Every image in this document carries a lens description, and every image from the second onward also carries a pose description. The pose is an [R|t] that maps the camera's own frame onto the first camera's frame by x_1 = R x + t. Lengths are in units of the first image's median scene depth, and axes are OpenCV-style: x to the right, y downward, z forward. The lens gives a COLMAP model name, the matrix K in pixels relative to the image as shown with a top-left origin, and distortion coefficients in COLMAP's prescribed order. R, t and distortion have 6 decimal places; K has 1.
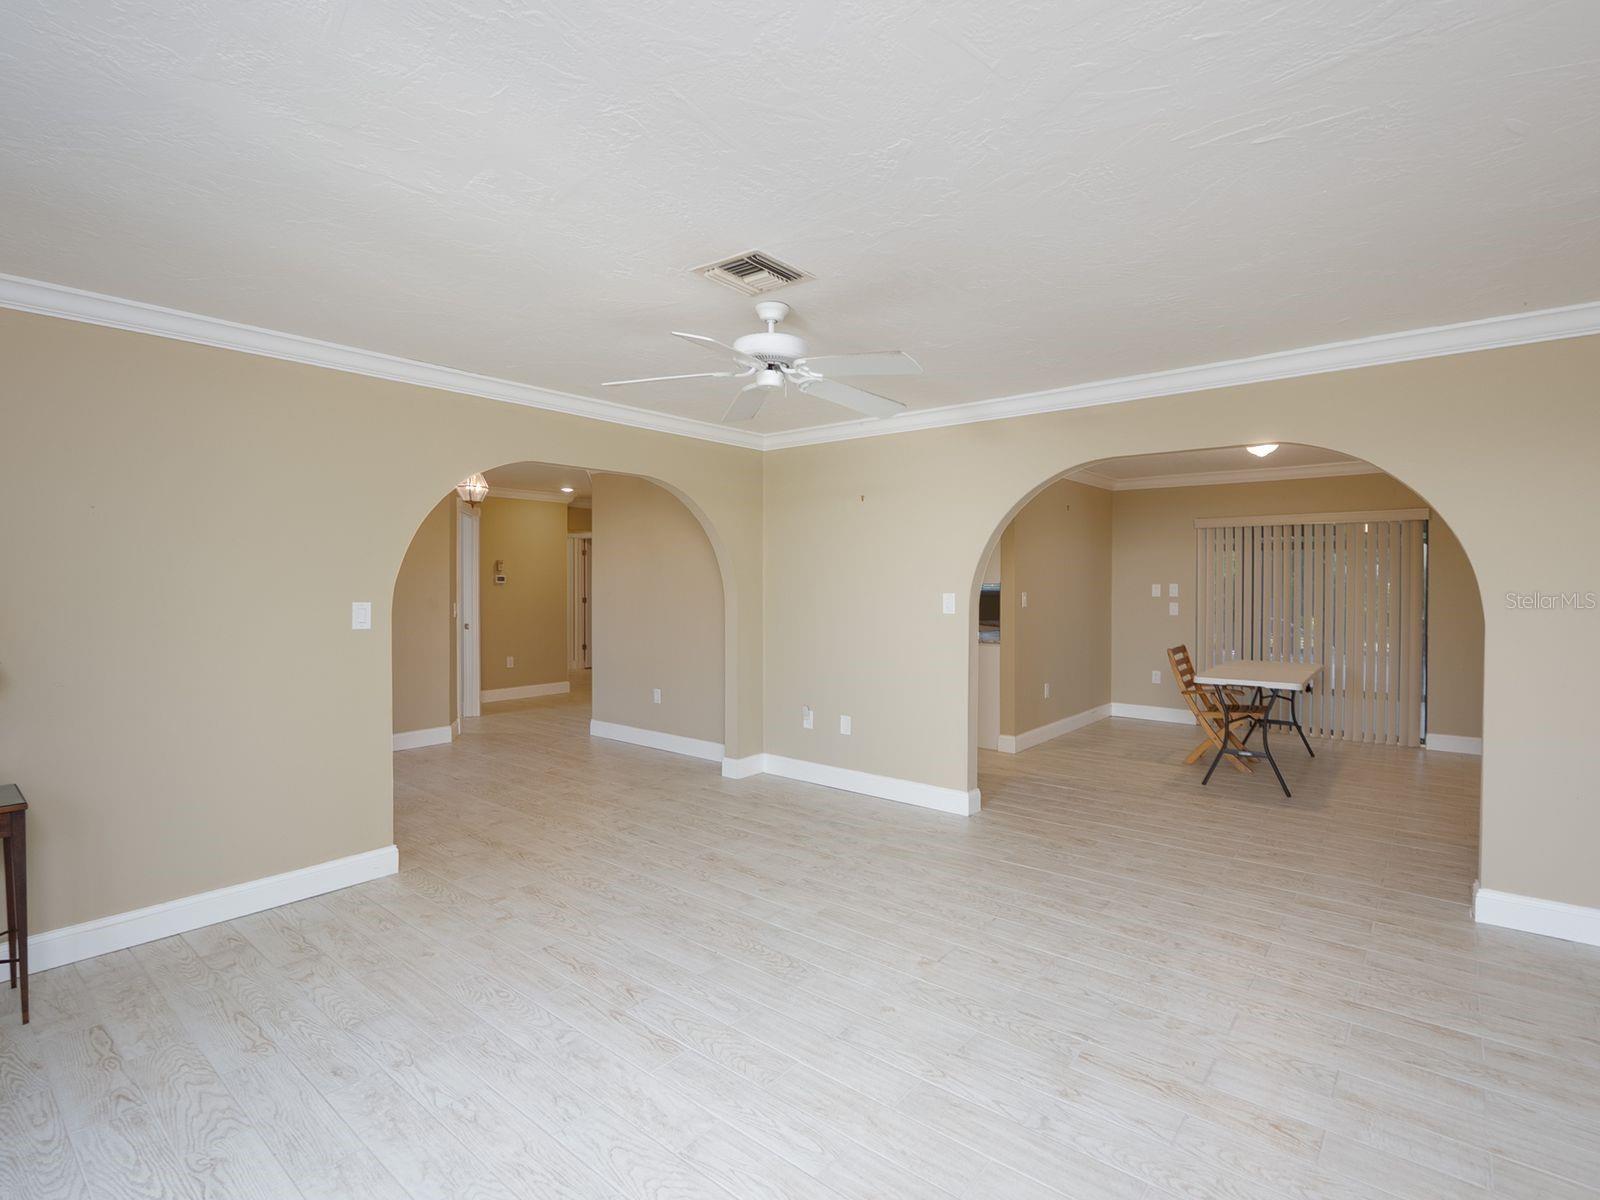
lens RADIAL K [[785.6, 0, 807.6], [0, 785.6, 591.7], [0, 0, 1]] dist [-0.007421, -0.000130]
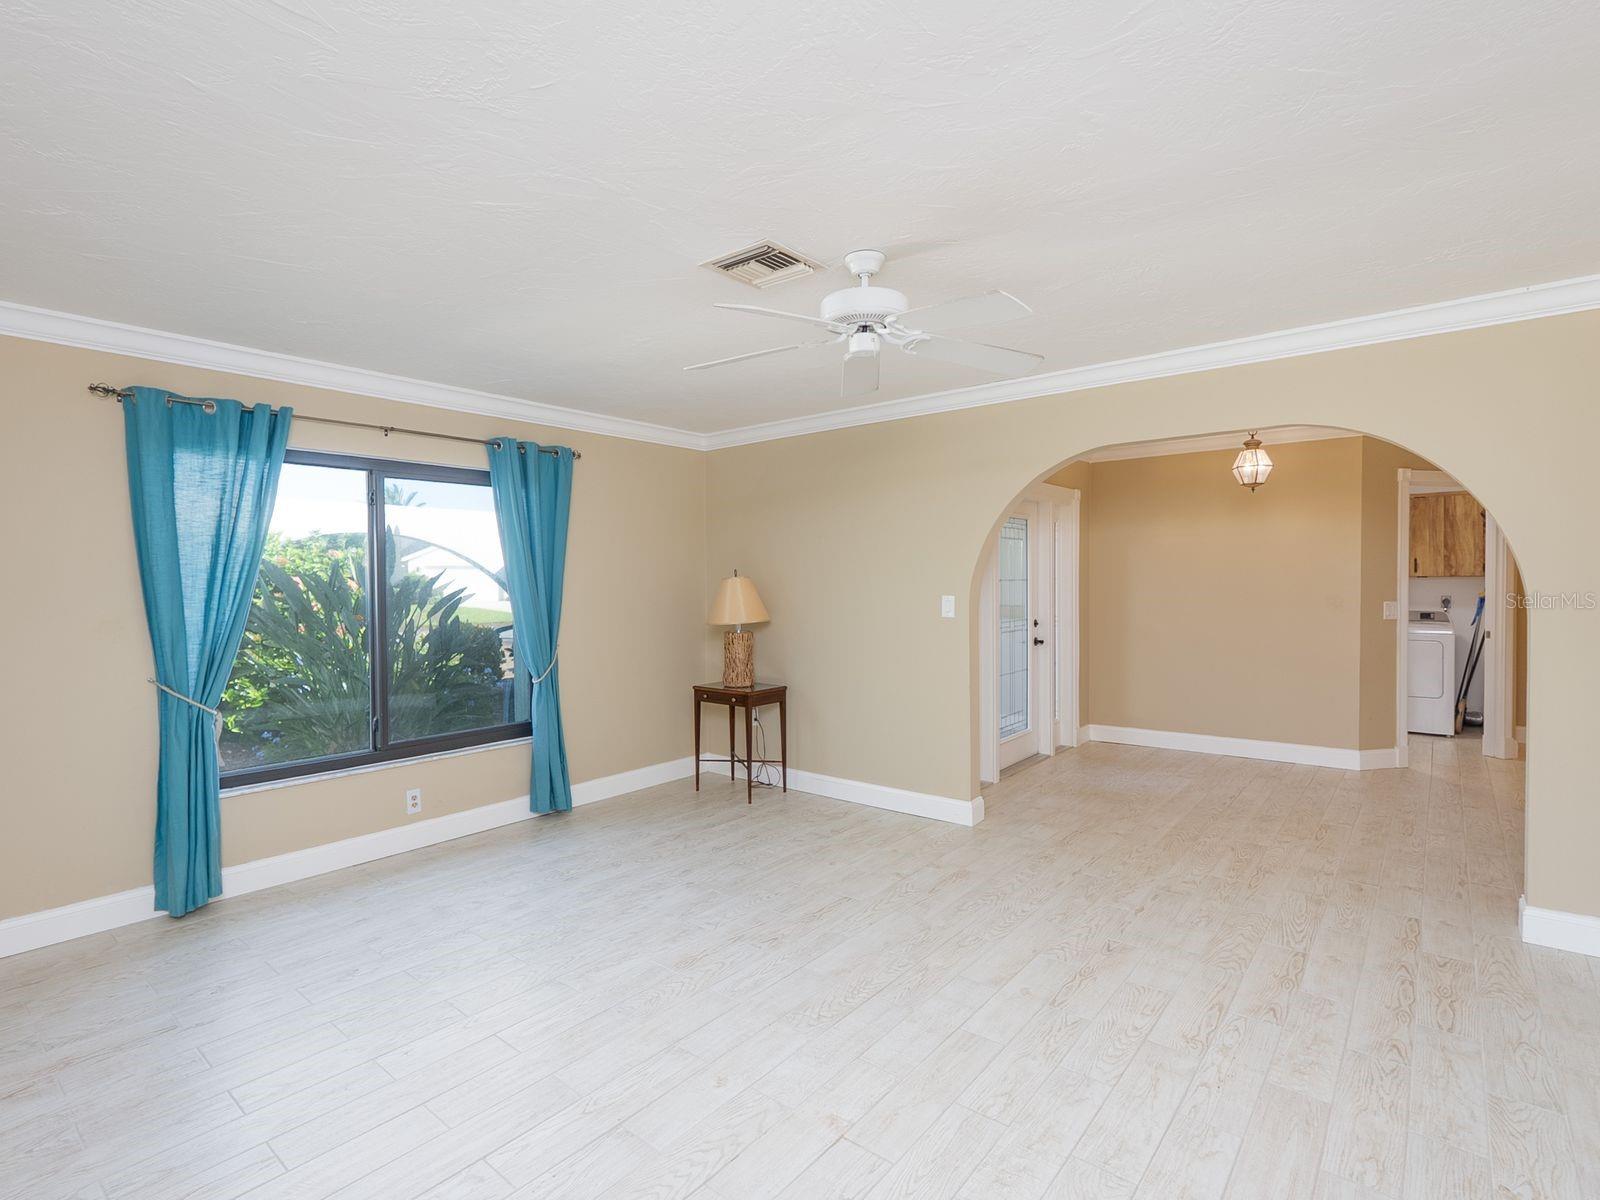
lens RADIAL K [[785.6, 0, 802.9], [0, 785.6, 592.2], [0, 0, 1]] dist [-0.007421, -0.000130]
pose [[0.001589, 0.014838, -0.999889, 0.607588], [-0.004630, 0.999879, 0.014831, -0.008140], [0.999988, 0.004605, 0.001658, 0.697092]]
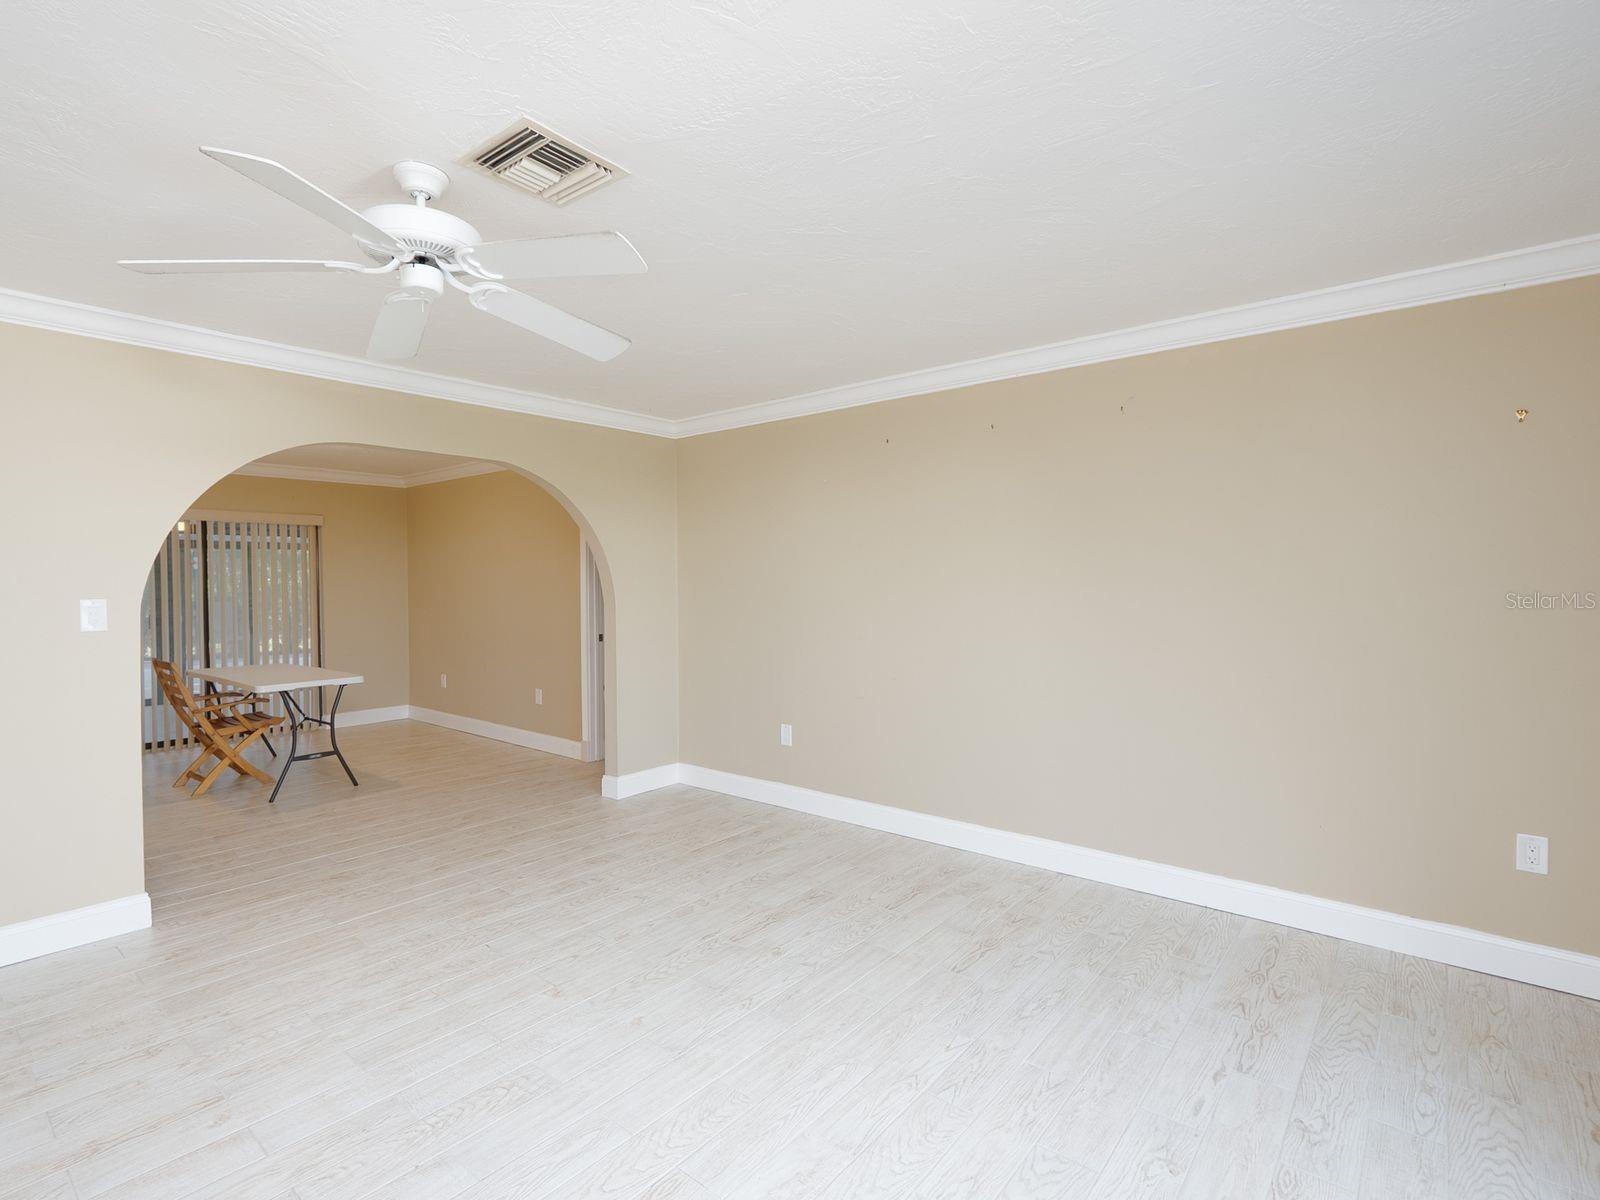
lens RADIAL K [[785.6, 0, 800.7], [0, 785.6, 587.0], [0, 0, 1]] dist [-0.007421, -0.000130]
pose [[-0.002447, -0.011032, 0.999936, -0.548861], [0.019851, 0.999742, 0.011079, -0.005006], [-0.999800, 0.019877, -0.002227, 0.506935]]
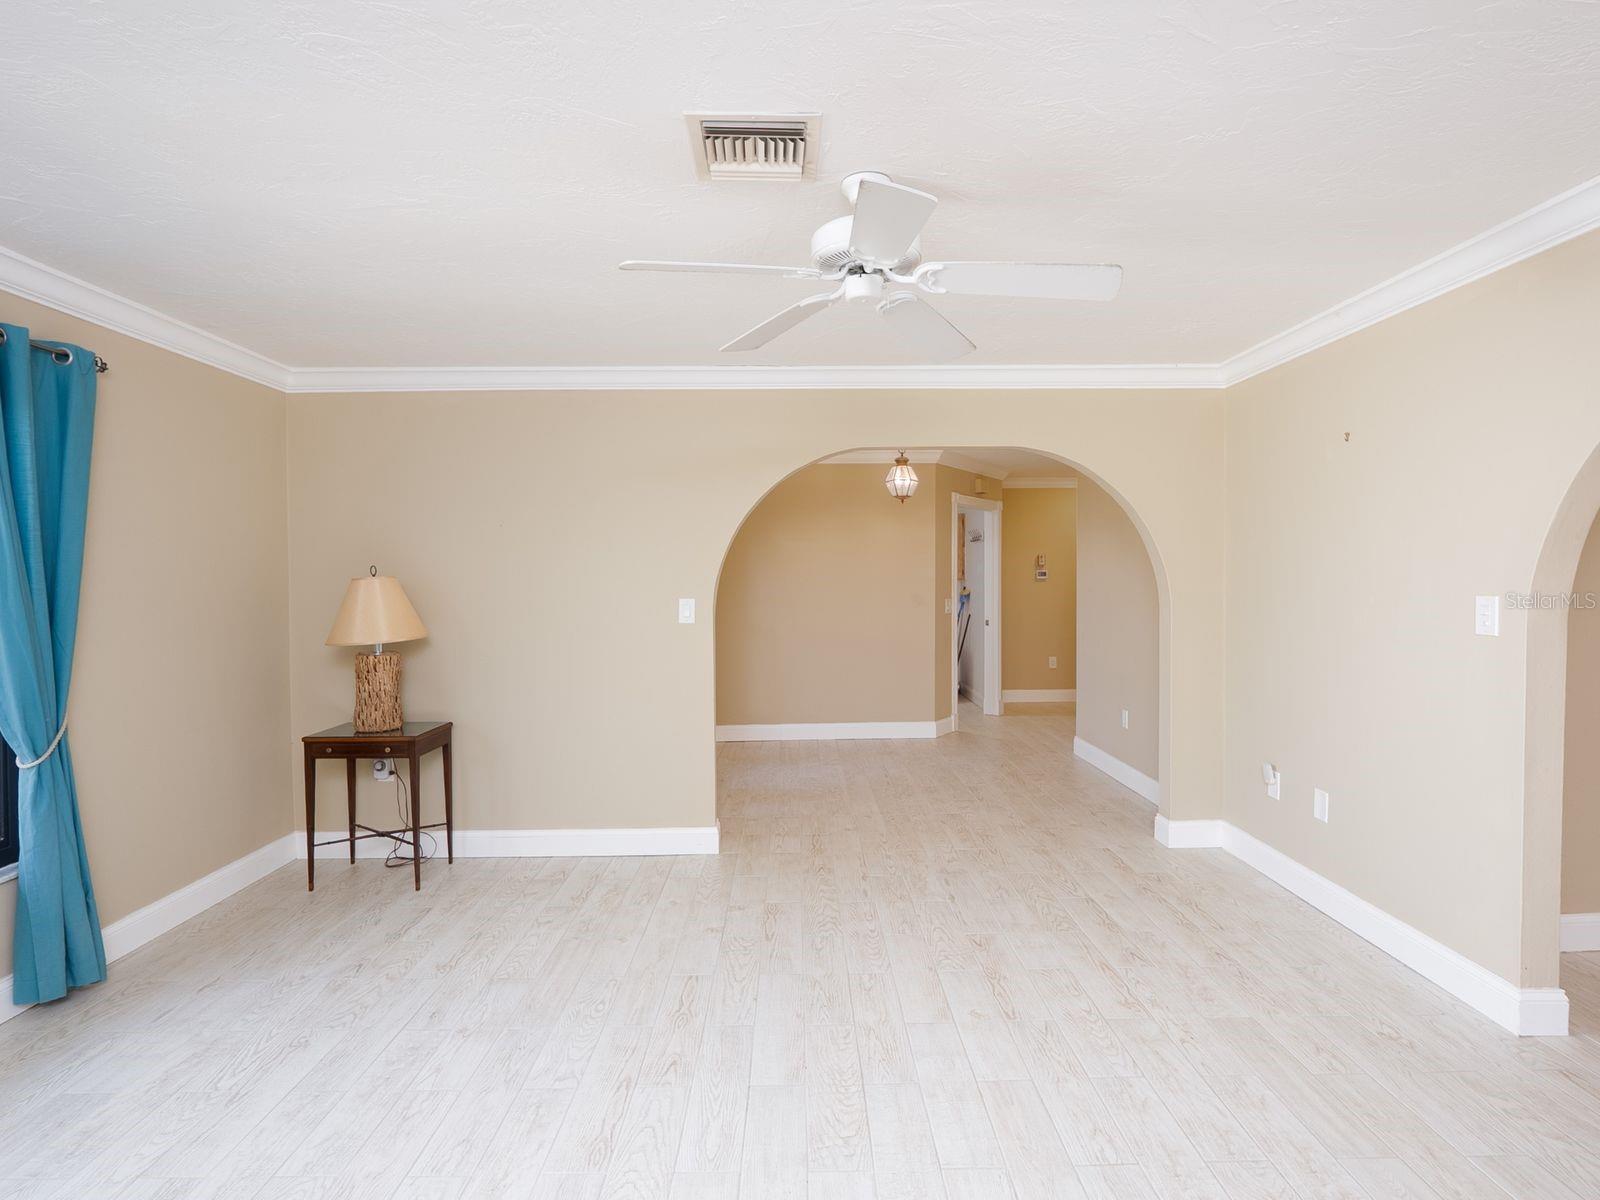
lens RADIAL K [[785.6, 0, 805.2], [0, 785.6, 592.9], [0, 0, 1]] dist [-0.007421, -0.000130]
pose [[0.646109, 0.009546, -0.763185, 0.338354], [-0.002847, 0.999945, 0.010097, -0.005376], [0.763240, -0.004351, 0.646101, 0.379648]]
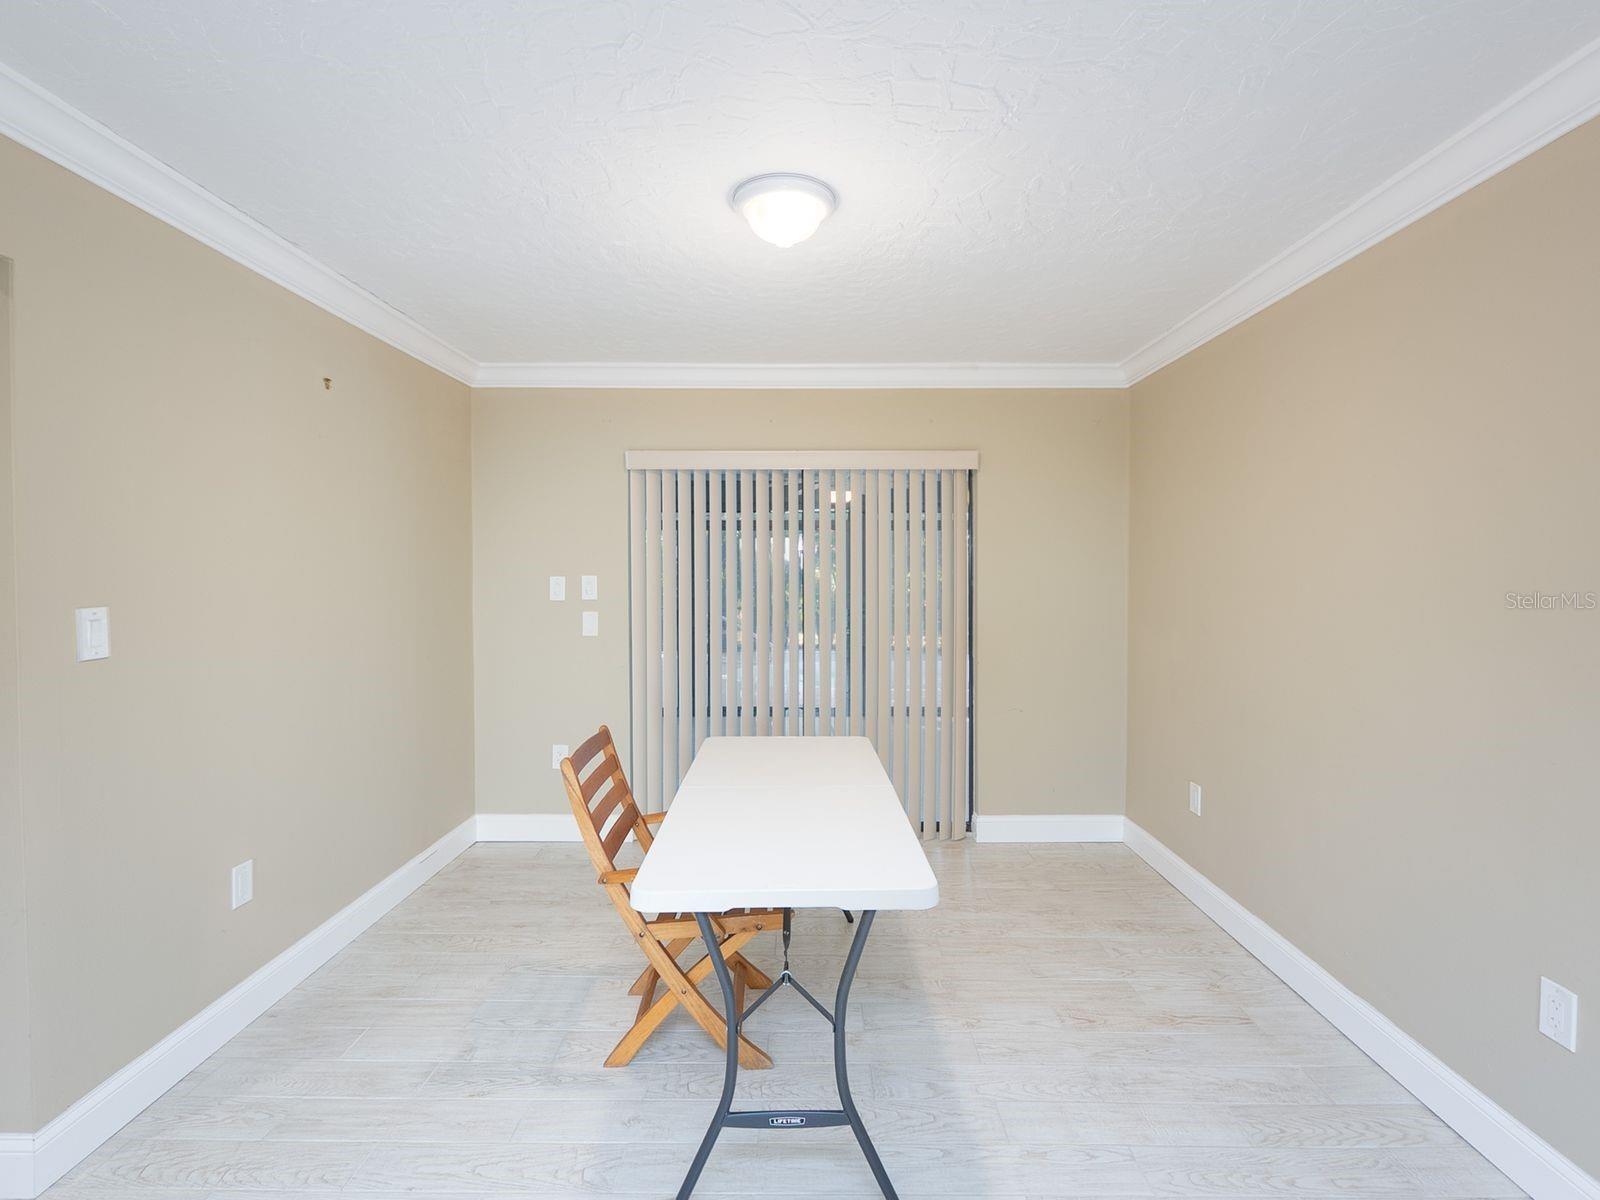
lens RADIAL K [[785.6, 0, 809.7], [0, 785.6, 589.8], [0, 0, 1]] dist [-0.007421, -0.000130]
pose [[0.771529, -0.017667, 0.635949, 0.481693], [0.010582, 0.999832, 0.014938, -0.013126], [-0.636106, -0.004795, 0.771587, 0.980248]]
